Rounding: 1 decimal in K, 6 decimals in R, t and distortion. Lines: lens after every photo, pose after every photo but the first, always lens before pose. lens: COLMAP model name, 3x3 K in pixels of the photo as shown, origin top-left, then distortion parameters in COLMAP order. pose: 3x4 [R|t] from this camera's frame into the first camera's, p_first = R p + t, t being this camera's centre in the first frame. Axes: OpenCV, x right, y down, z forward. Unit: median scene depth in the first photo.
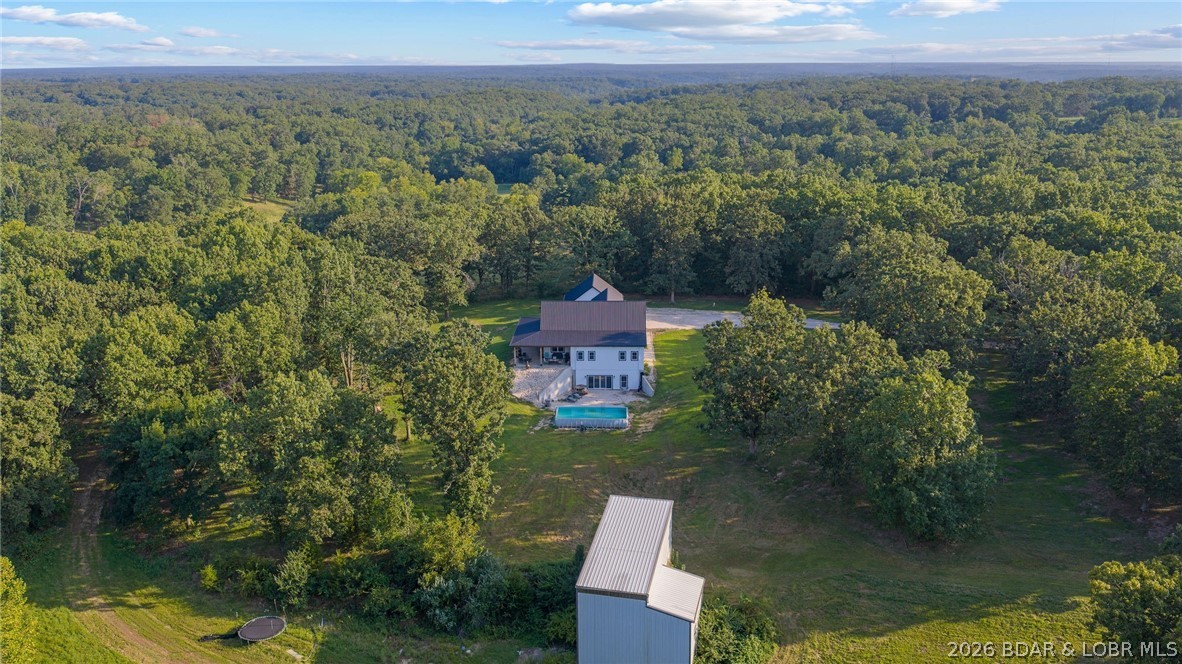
lens RADIAL K [[975.2, 0, 591.0], [0, 975.2, 332.0], [0, 0, 1]] dist [0.024196, -0.000714]
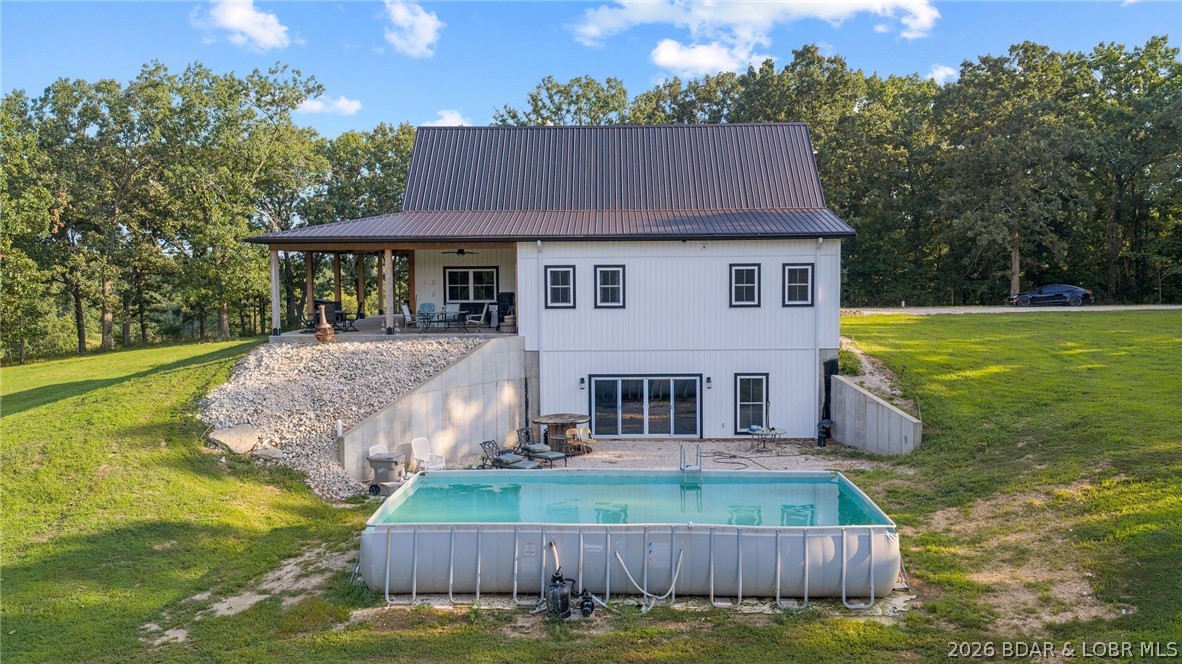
lens RADIAL K [[975.2, 0, 591.0], [0, 975.2, 332.0], [0, 0, 1]] dist [0.024196, -0.000714]
pose [[0.999964, 0.000435, 0.008486, -0.005483], [0.001309, 0.978884, -0.204412, 0.081521], [-0.008395, 0.204415, 0.978848, 0.780404]]
